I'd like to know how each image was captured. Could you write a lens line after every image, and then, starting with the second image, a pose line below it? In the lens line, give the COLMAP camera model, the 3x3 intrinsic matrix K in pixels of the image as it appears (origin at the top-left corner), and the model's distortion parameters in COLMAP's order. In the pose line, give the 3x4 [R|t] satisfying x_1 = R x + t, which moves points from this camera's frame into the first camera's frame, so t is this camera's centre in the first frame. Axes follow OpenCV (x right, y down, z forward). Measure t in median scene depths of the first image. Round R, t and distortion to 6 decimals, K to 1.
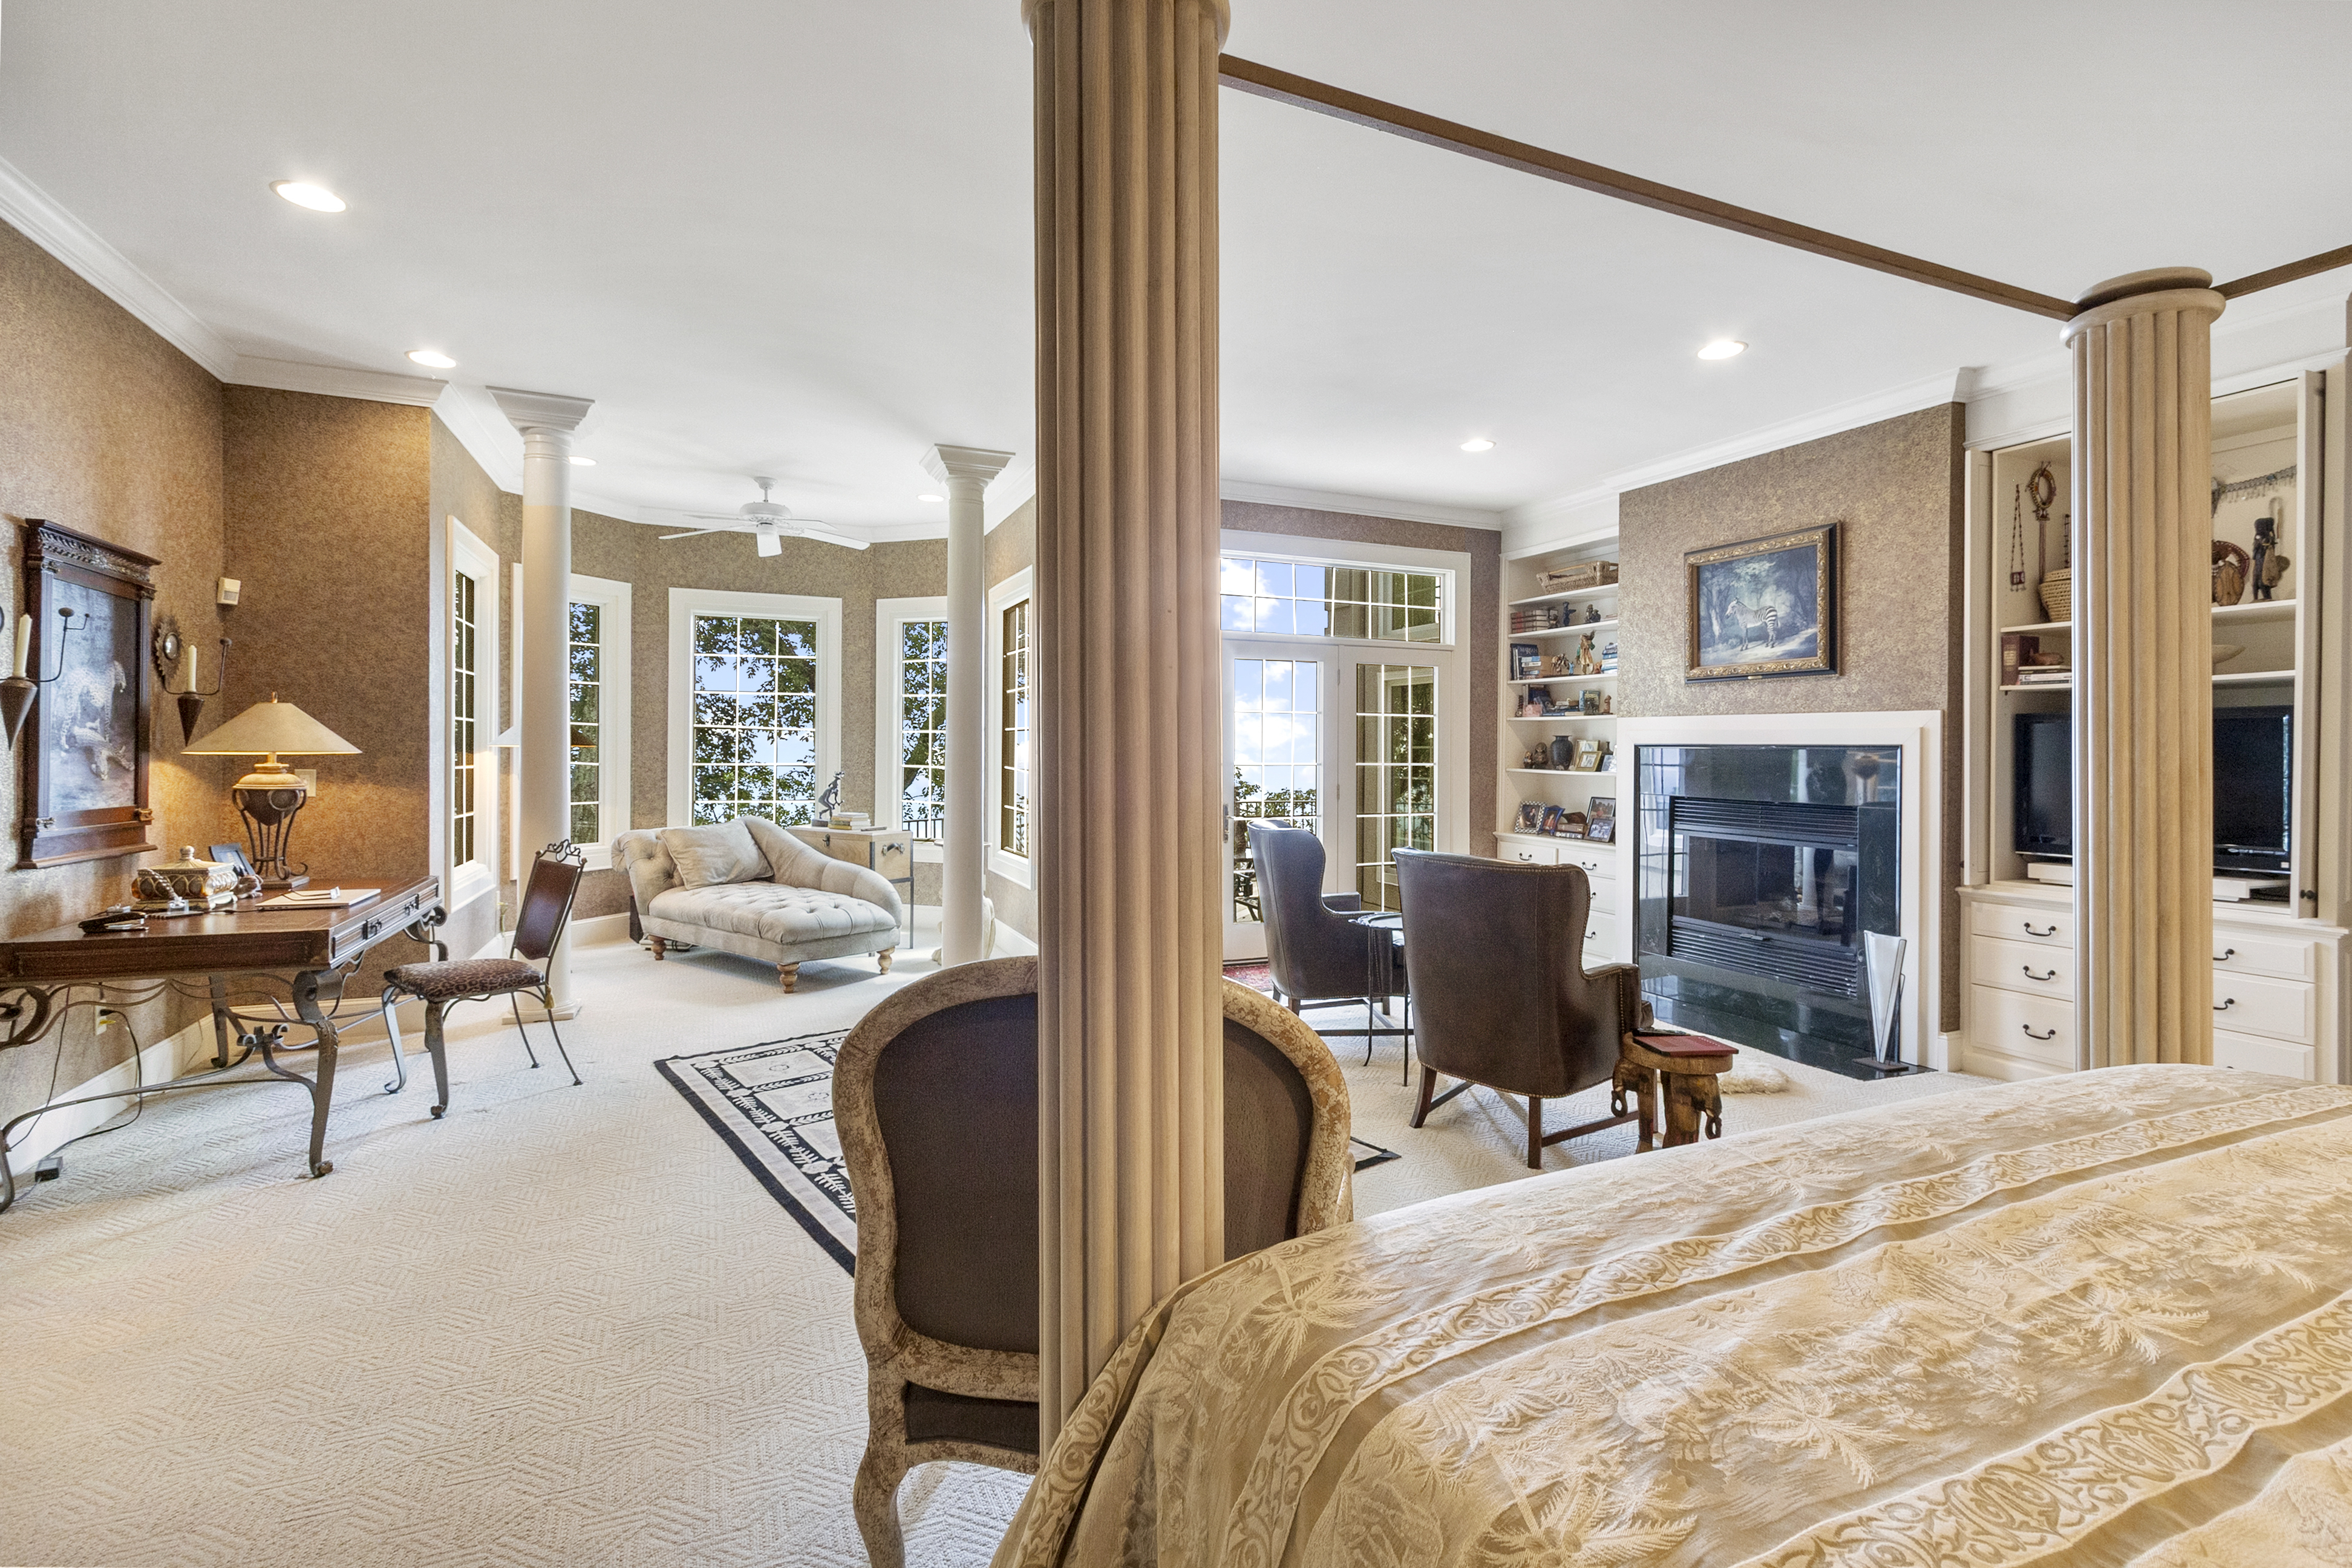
lens RADIAL K [[1061.1, 0, 1171.6], [0, 1061.1, 771.4], [0, 0, 1]] dist [-0.016976, 0.000270]
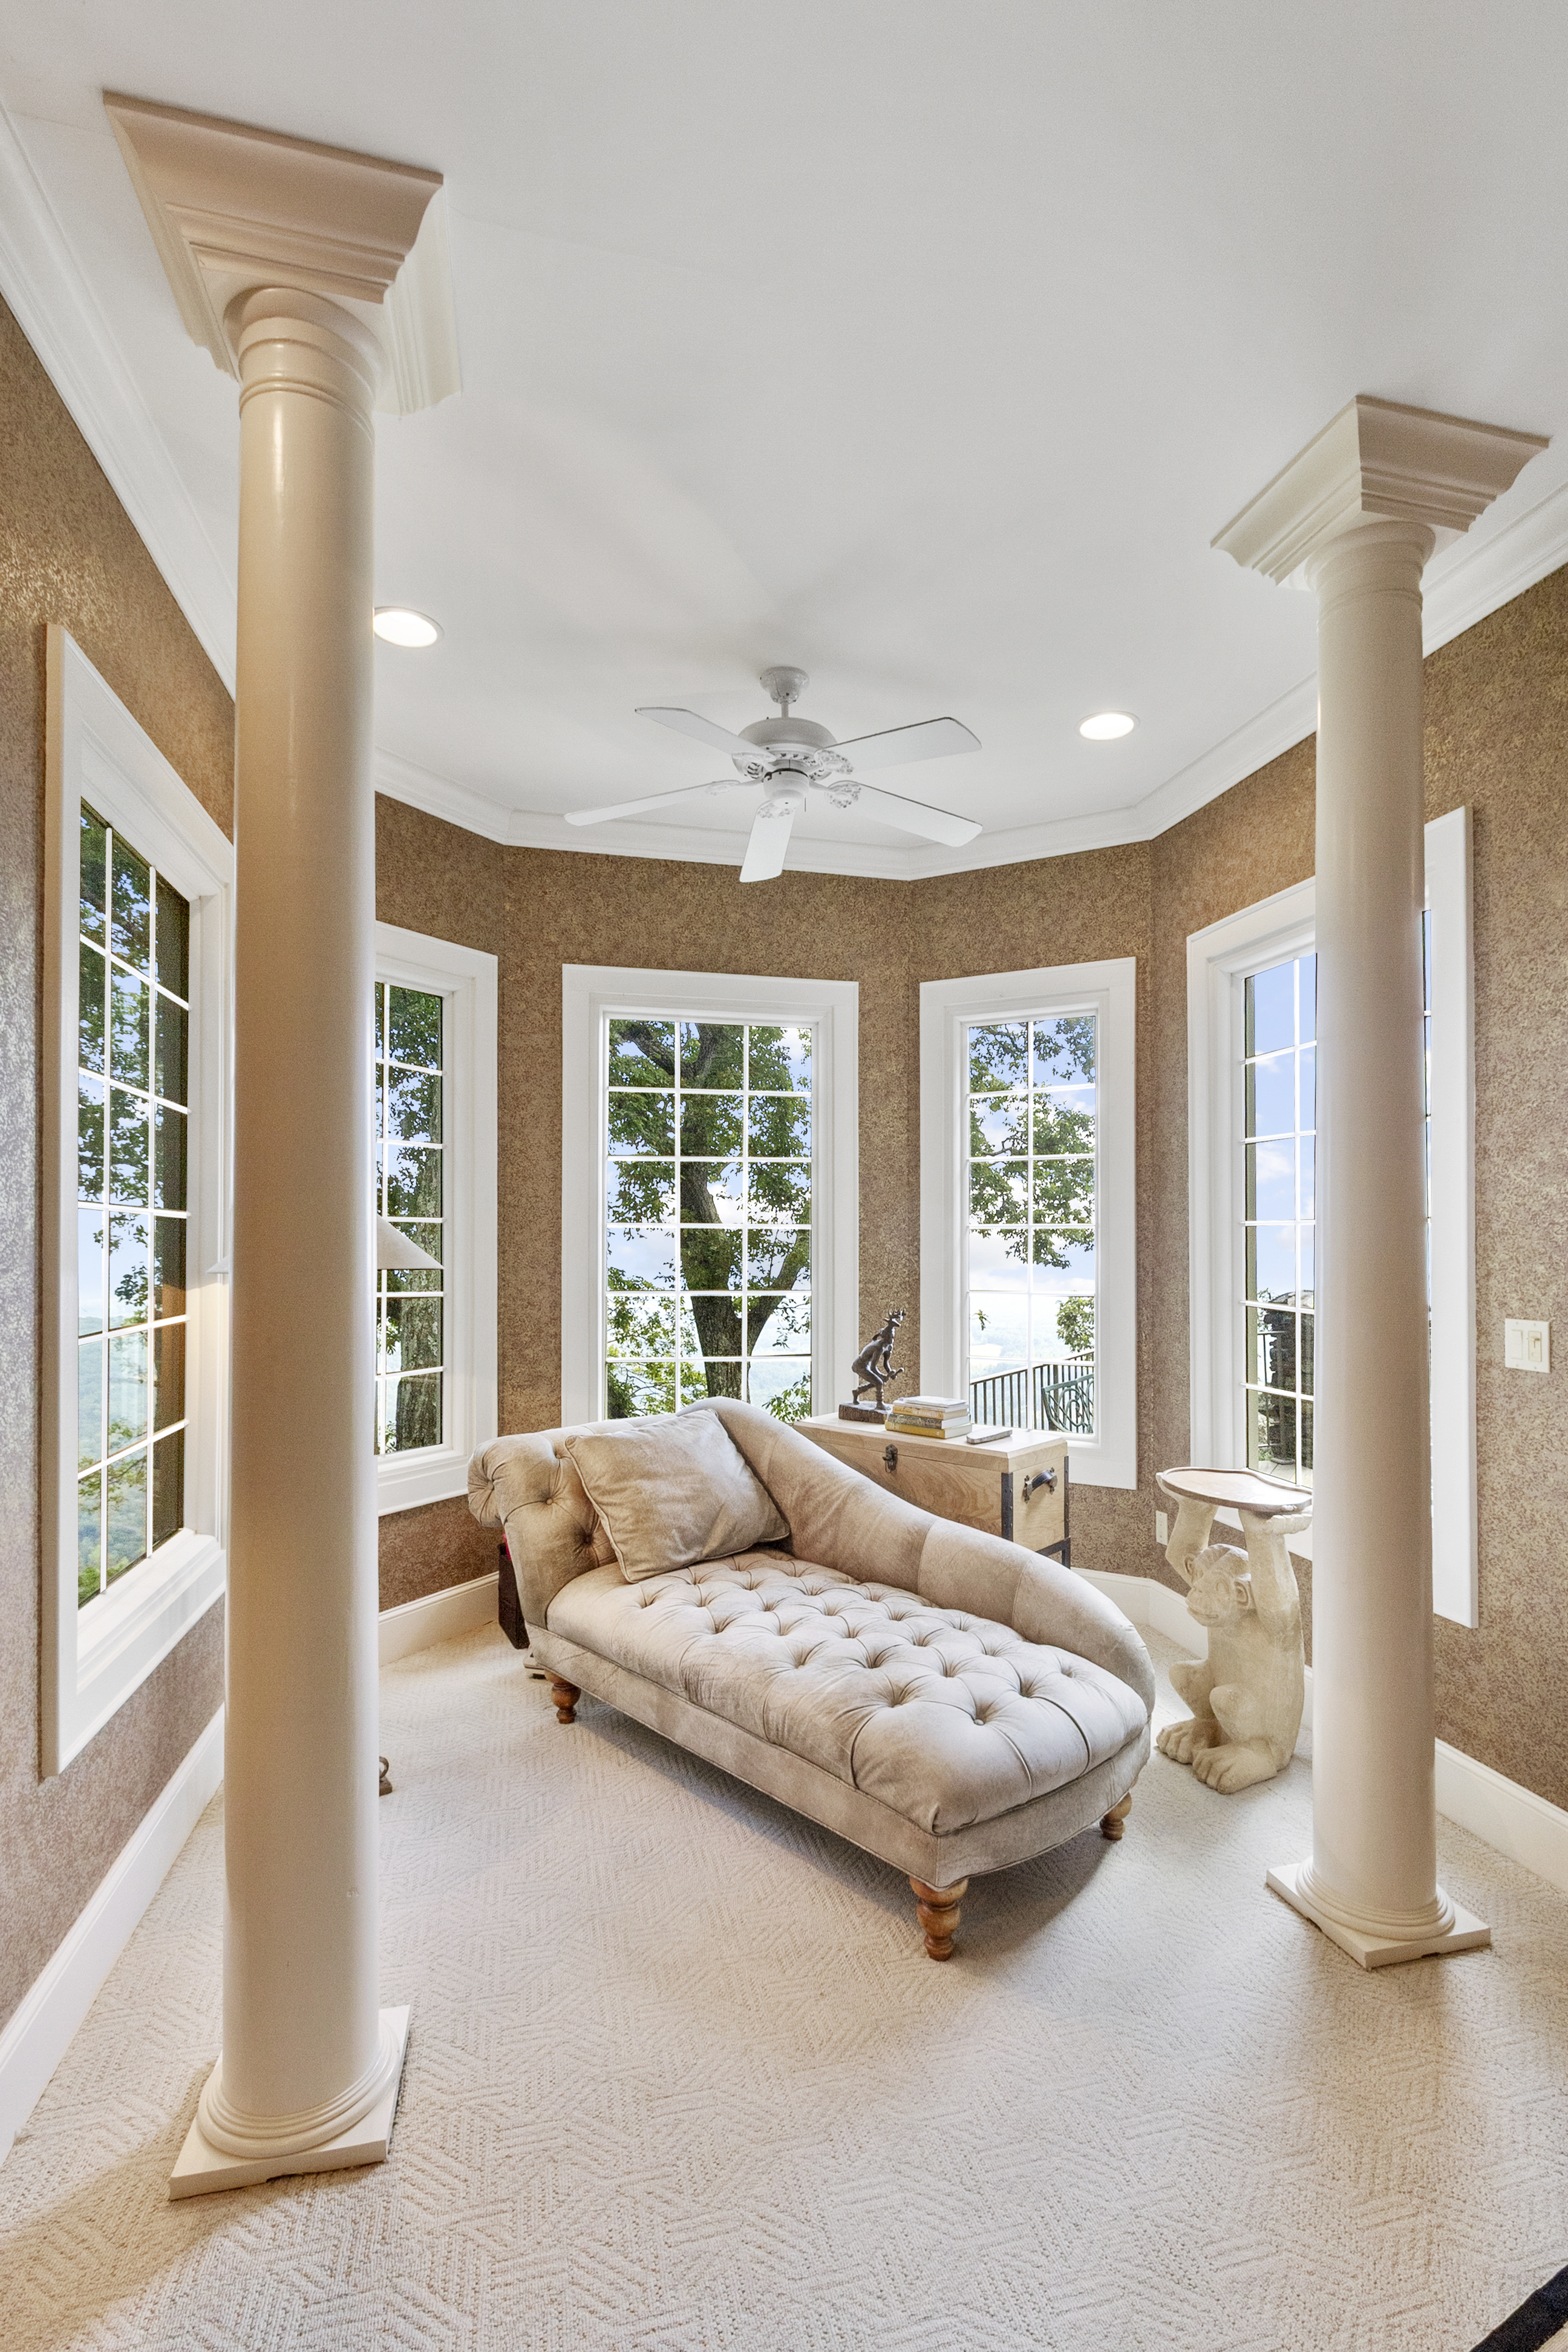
lens RADIAL K [[1061.1, 0, 782.1], [0, 1061.1, 1255.2], [0, 0, 1]] dist [-0.016976, 0.000270]
pose [[0.984311, -0.006538, -0.176319, -0.288556], [0.005630, 0.999968, -0.005655, -0.023961], [0.176350, 0.004573, 0.984317, 0.521058]]
